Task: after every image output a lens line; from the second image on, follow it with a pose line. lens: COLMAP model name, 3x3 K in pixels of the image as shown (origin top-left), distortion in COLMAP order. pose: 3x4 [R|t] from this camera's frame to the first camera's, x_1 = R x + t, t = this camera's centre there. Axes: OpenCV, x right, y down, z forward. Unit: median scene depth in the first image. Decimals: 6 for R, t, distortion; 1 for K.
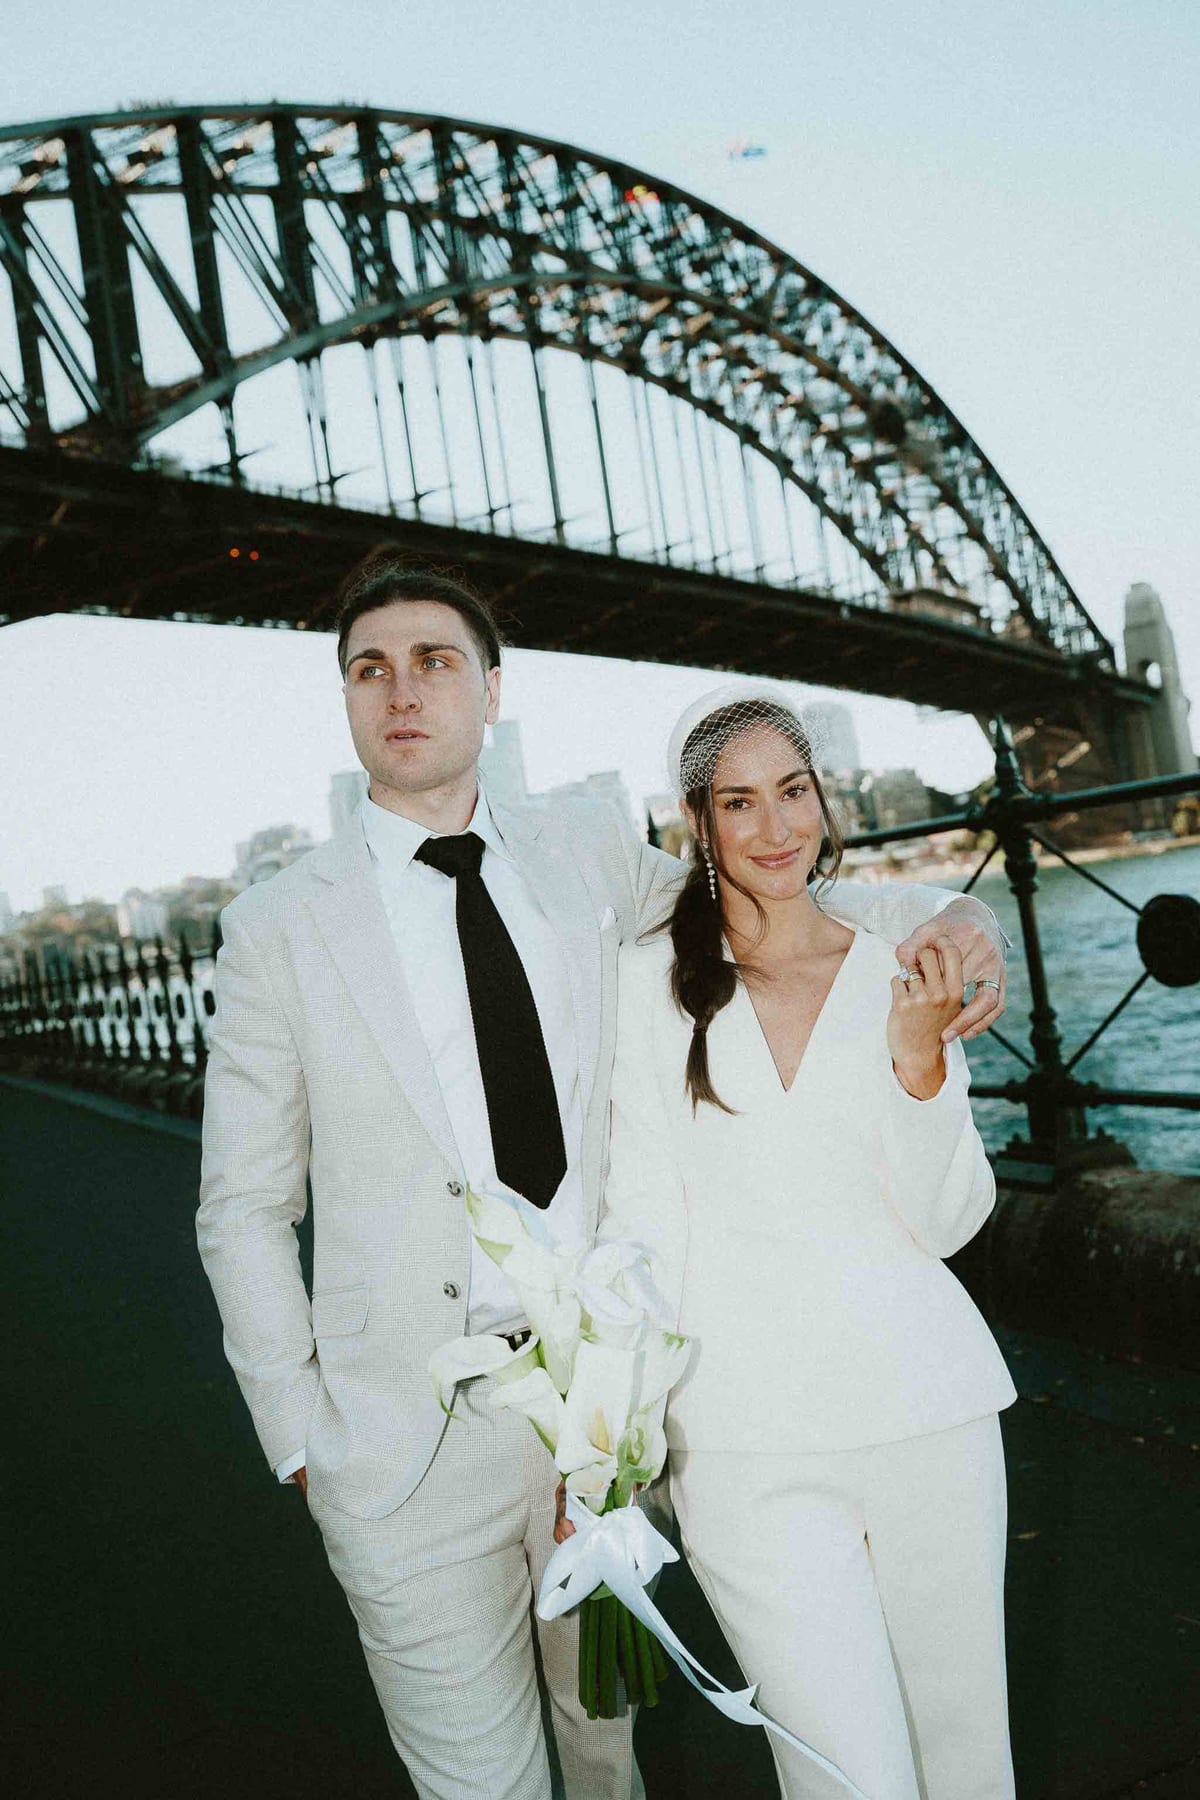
lens RADIAL K [[1665.2, 0, 606.1], [0, 1665.2, 899.0], [0, 0, 1]] dist [-0.001218, 0.000000]
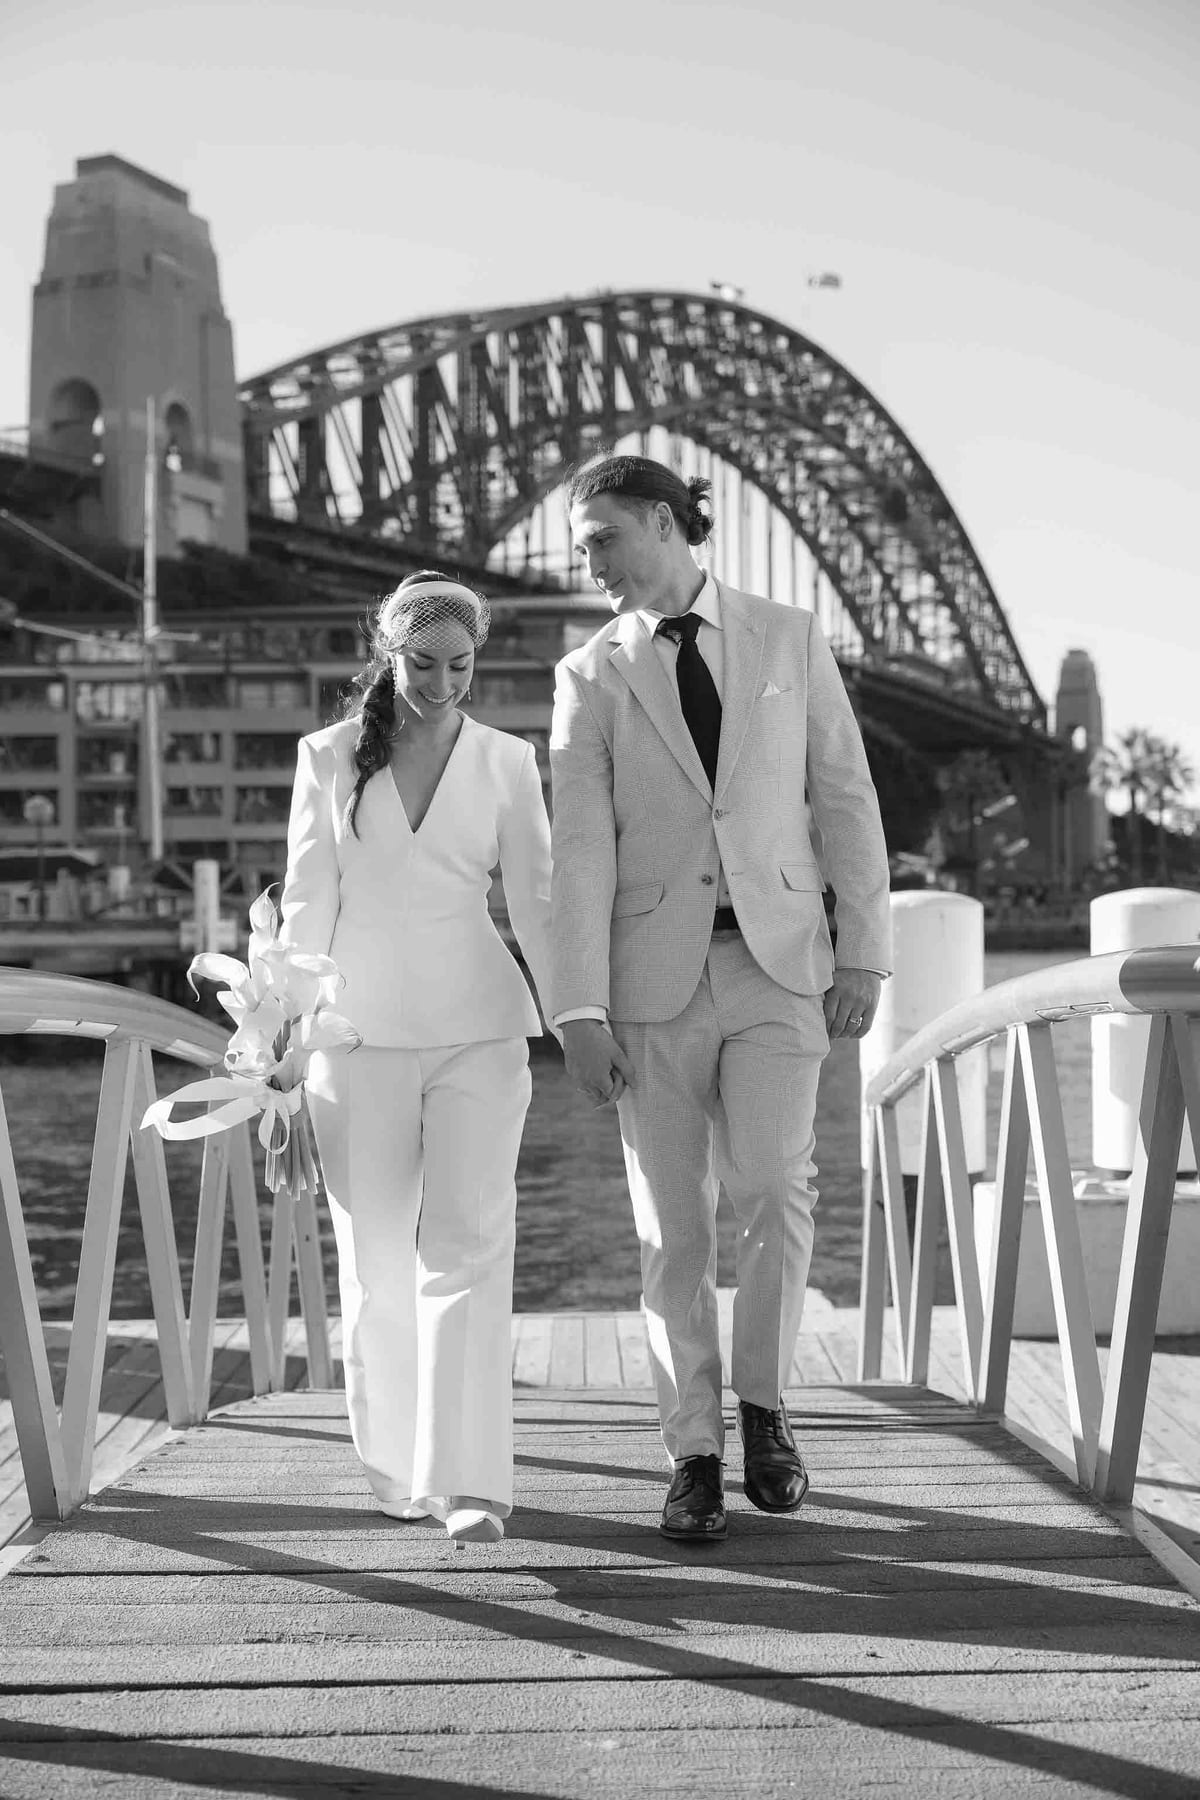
lens RADIAL K [[2095.3, 0, 620.6], [0, 2095.3, 881.5], [0, 0, 1]] dist [0.023160, 0.000000]
pose [[0.983655, 0.129977, 0.124615, -0.159241], [-0.128859, 0.991517, -0.017021, 0.021108], [-0.125770, 0.000685, 0.992059, -0.403437]]
